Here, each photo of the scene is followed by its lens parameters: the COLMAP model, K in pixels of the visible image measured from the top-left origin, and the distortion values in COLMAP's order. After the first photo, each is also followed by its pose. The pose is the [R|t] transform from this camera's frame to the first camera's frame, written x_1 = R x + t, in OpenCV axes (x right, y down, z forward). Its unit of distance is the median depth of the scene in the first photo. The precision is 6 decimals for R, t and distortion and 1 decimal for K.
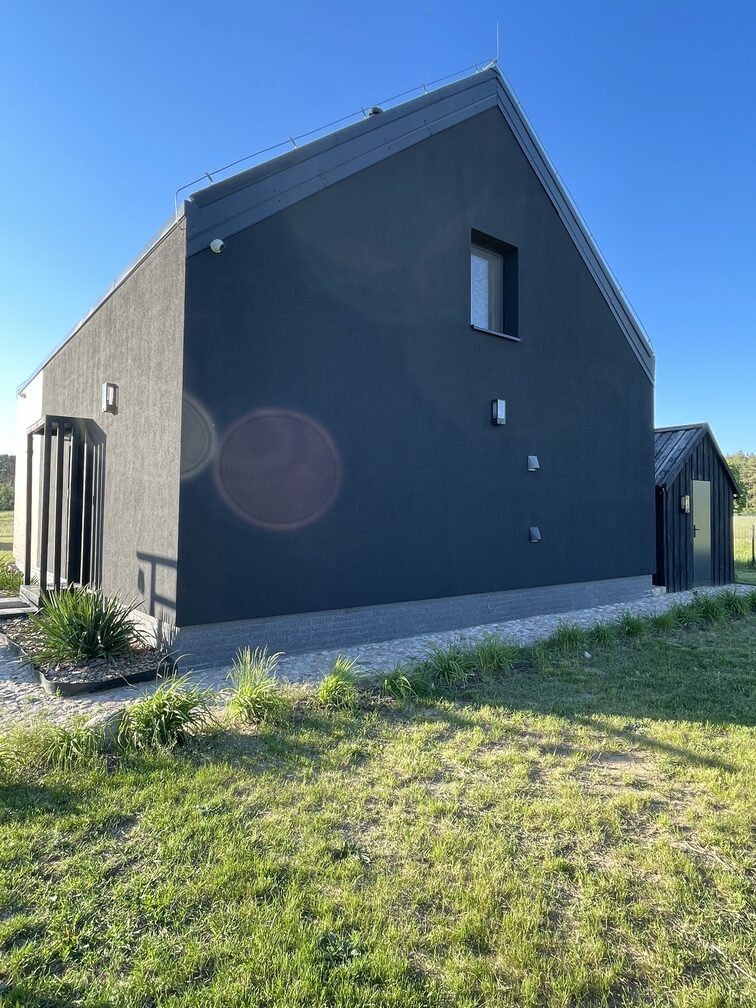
lens RADIAL K [[598.0, 0, 378.0], [0, 598.0, 504.0], [0, 0, 1]] dist [-0.004514, -0.002747]
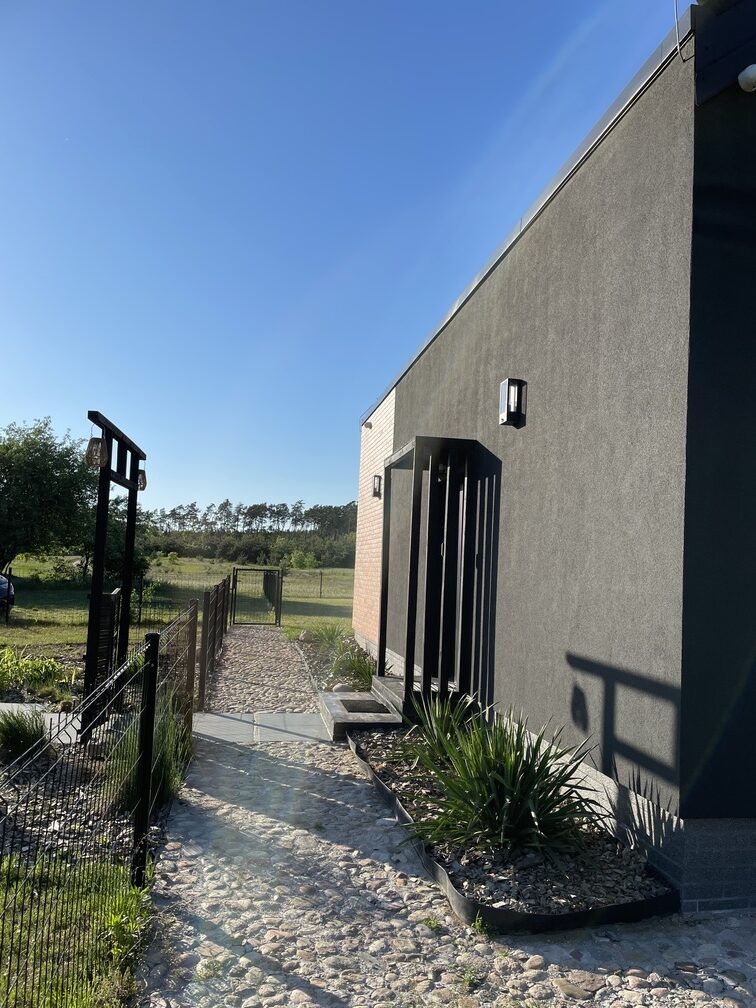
lens RADIAL K [[849.3, 0, 378.0], [0, 849.3, 504.0], [0, 0, 1]] dist [-0.002164, -0.008387]
pose [[0.869790, -0.019124, -0.493052, -0.168044], [-0.016528, 0.997559, -0.067849, -0.005659], [0.493146, 0.067163, 0.867350, 0.194240]]
